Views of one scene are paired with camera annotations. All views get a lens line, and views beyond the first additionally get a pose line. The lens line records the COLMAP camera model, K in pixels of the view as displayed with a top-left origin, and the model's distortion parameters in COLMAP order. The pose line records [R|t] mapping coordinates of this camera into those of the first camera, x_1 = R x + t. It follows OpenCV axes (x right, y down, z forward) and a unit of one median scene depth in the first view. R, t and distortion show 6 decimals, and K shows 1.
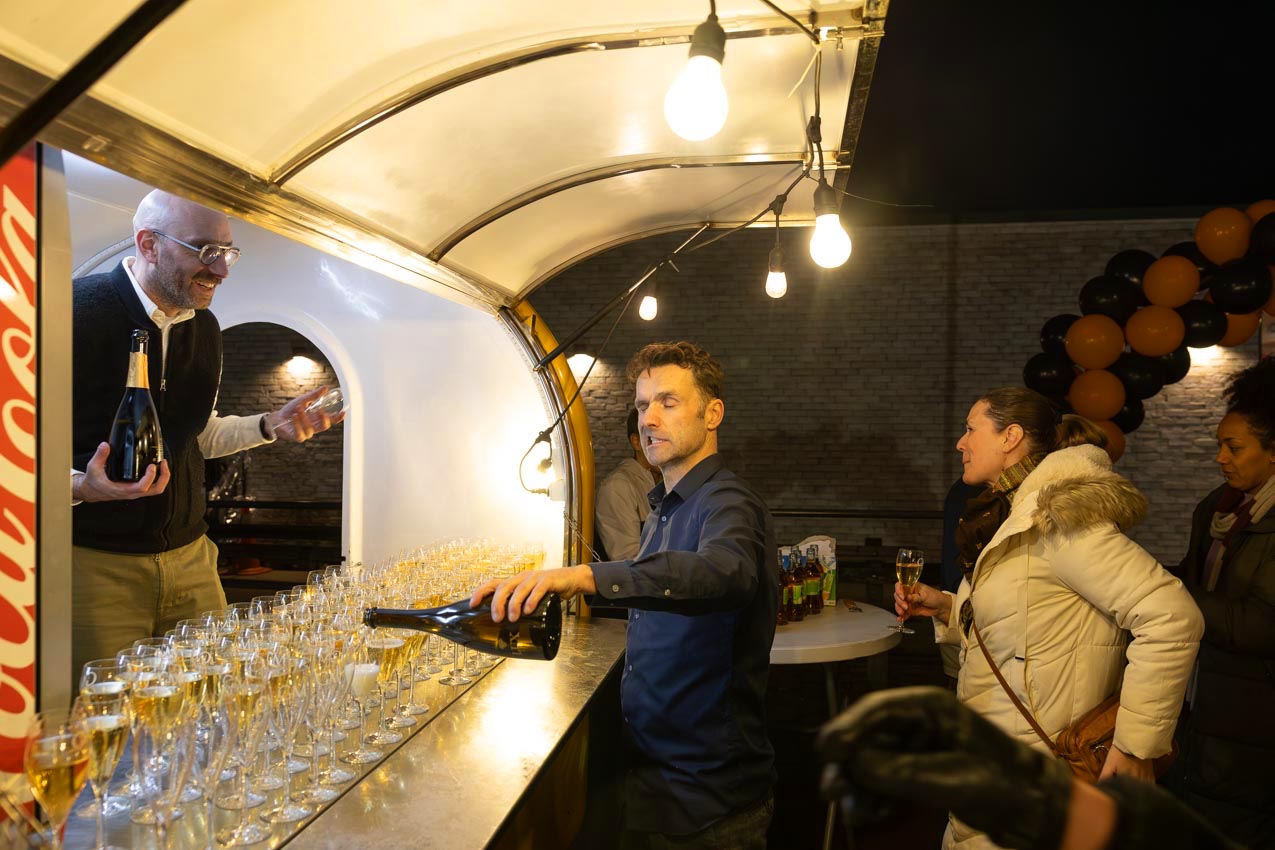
lens RADIAL K [[1053.9, 0, 637.5], [0, 1053.9, 425.0], [0, 0, 1]] dist [0.003240, 0.004927]
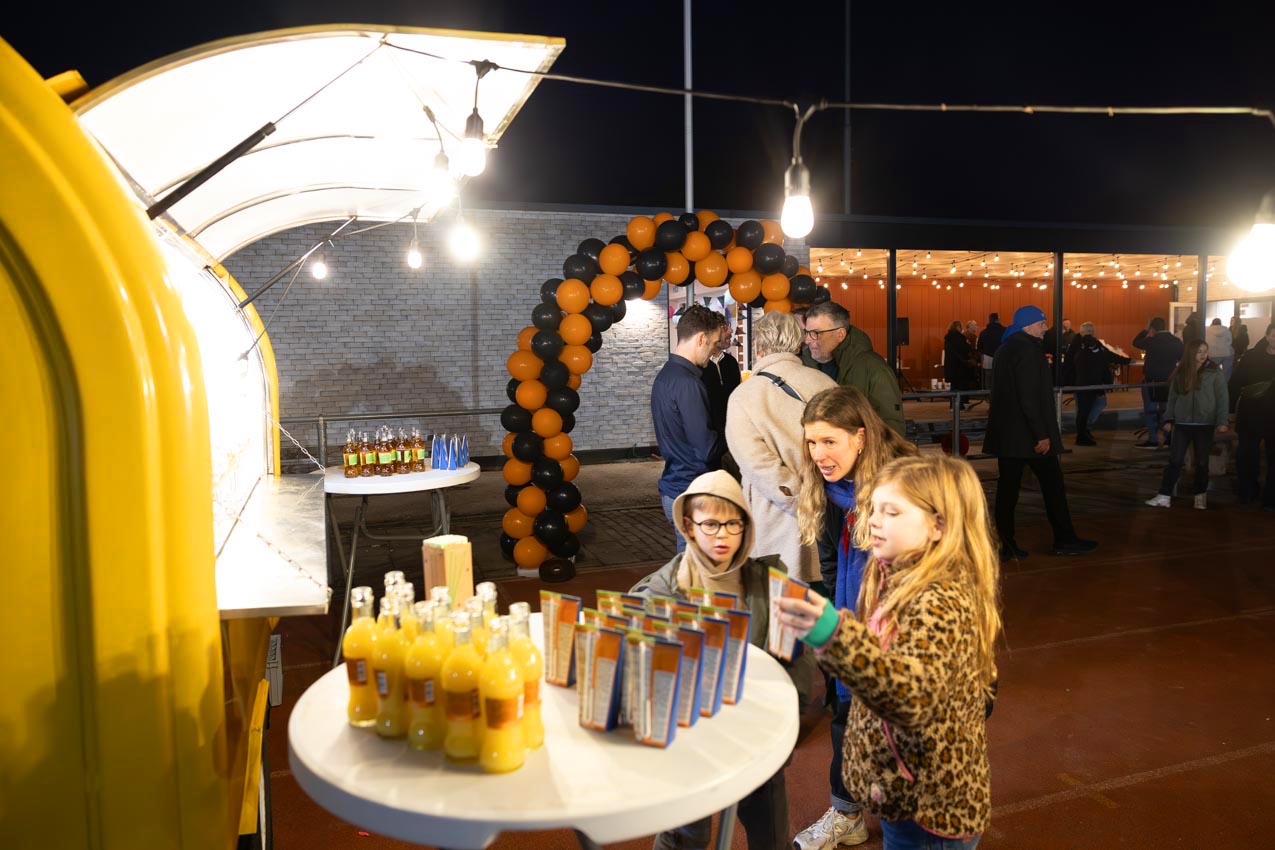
lens RADIAL K [[856.2, 0, 637.5], [0, 856.2, 425.0], [0, 0, 1]] dist [0.005094, 0.003671]
pose [[0.882744, -0.058697, 0.466174, -0.045065], [0.025622, 0.996703, 0.076979, 0.008489], [-0.469155, -0.056009, 0.881338, -0.093331]]
